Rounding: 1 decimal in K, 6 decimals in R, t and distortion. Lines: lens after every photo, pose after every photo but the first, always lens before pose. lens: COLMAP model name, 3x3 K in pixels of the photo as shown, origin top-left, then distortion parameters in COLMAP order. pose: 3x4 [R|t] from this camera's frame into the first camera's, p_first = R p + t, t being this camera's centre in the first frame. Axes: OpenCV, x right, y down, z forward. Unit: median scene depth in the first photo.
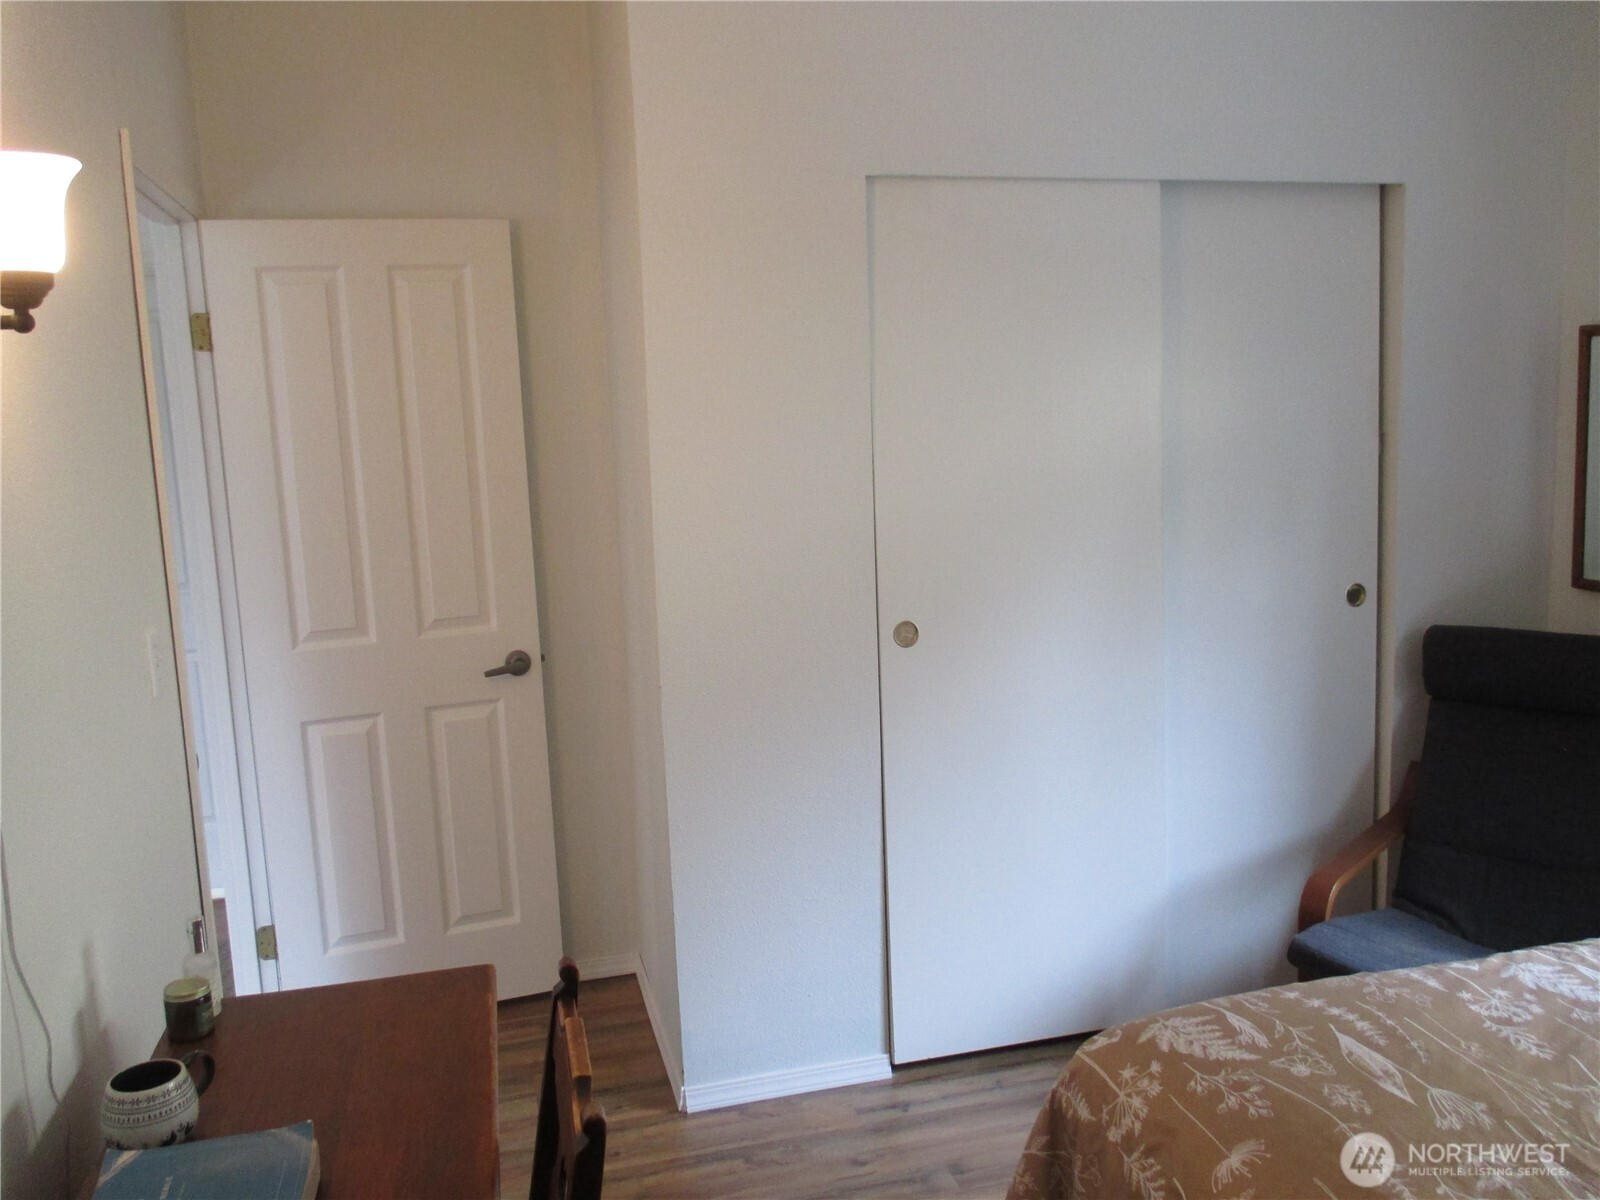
lens RADIAL K [[1310.4, 0, 800.0], [0, 1310.4, 600.0], [0, 0, 1]] dist [-0.014448, -0.002714]
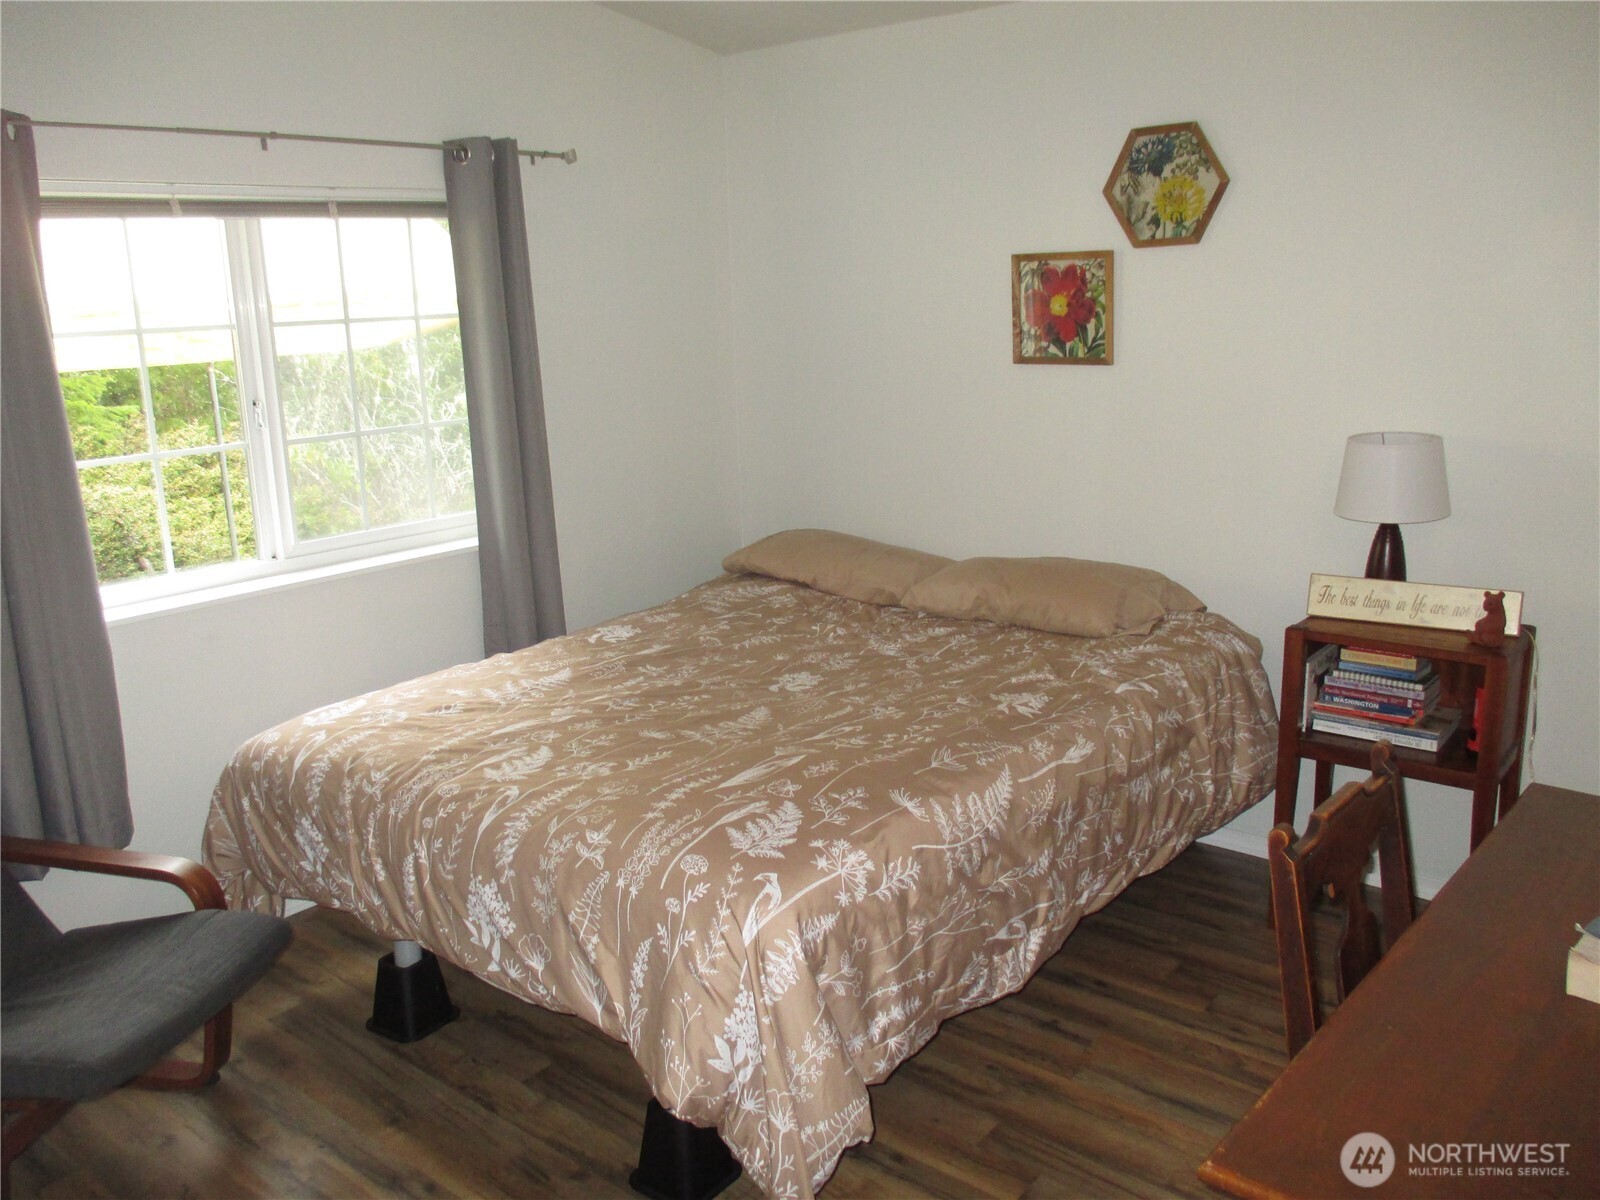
lens RADIAL K [[1310.4, 0, 800.0], [0, 1310.4, 600.0], [0, 0, 1]] dist [-0.014448, -0.002714]
pose [[-0.590399, -0.131166, 0.796382, -0.643081], [0.165386, 0.946109, 0.278435, -0.190150], [-0.789985, 0.296098, -0.536889, 1.586548]]
